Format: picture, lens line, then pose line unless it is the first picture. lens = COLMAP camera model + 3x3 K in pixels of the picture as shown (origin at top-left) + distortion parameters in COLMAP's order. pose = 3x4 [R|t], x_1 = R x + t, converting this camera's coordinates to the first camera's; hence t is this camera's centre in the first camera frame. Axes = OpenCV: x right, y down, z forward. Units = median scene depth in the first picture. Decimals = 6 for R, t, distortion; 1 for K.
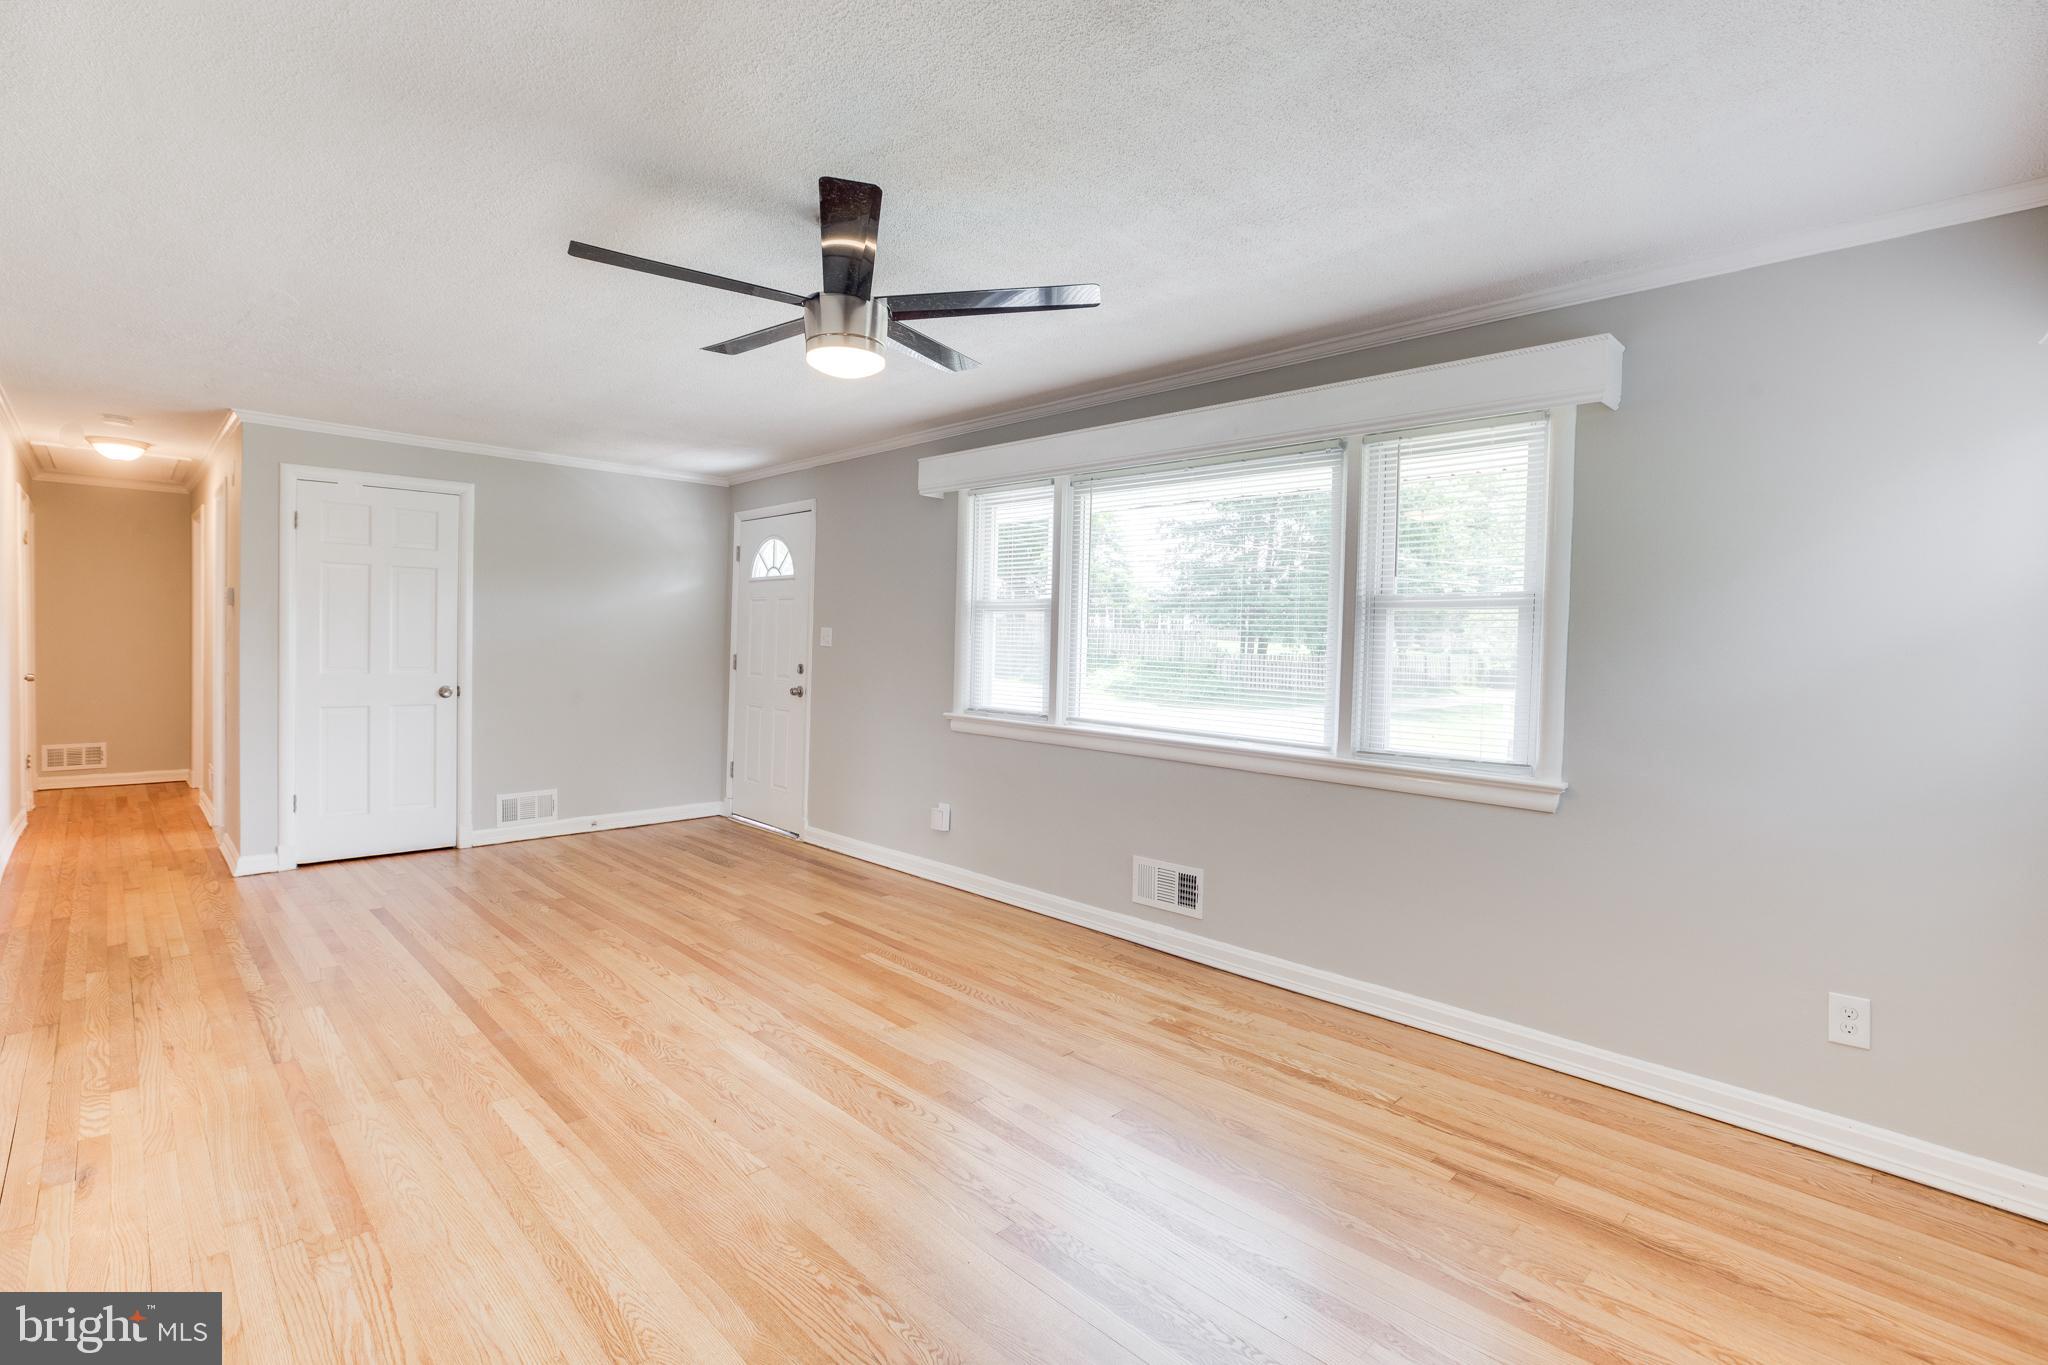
lens RADIAL K [[946.3, 0, 1022.4], [0, 946.3, 666.8], [0, 0, 1]] dist [-0.030816, 0.013221]
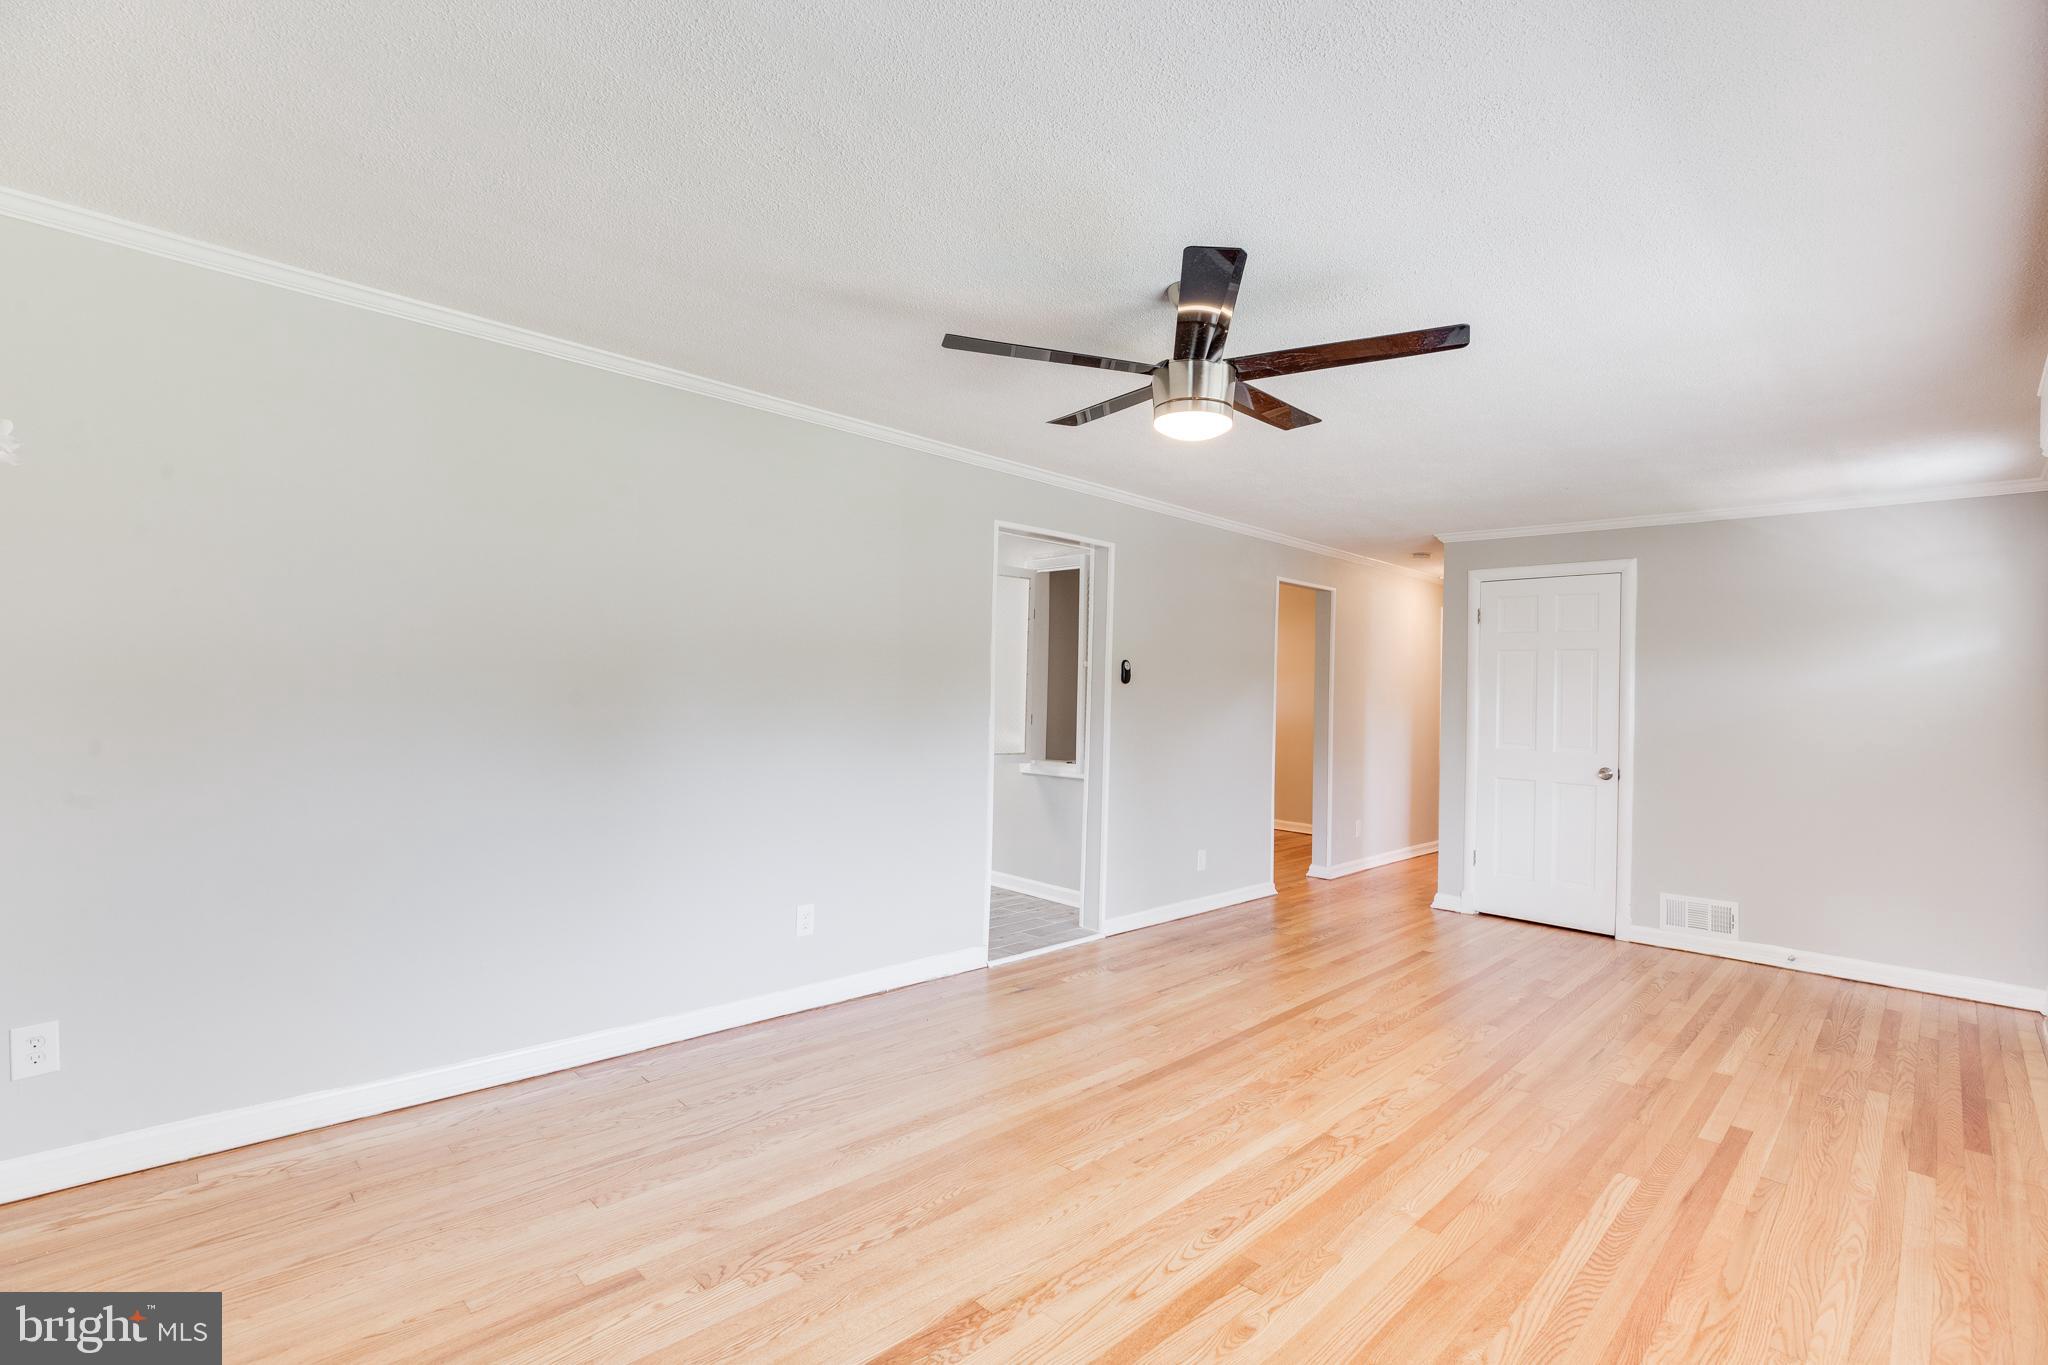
lens RADIAL K [[946.3, 0, 1022.4], [0, 946.3, 666.8], [0, 0, 1]] dist [-0.030816, 0.013221]
pose [[0.008475, -0.046109, -0.998900, 0.551464], [-0.057906, 0.997237, -0.046523, -0.006384], [0.998286, 0.058237, 0.005782, 0.569593]]
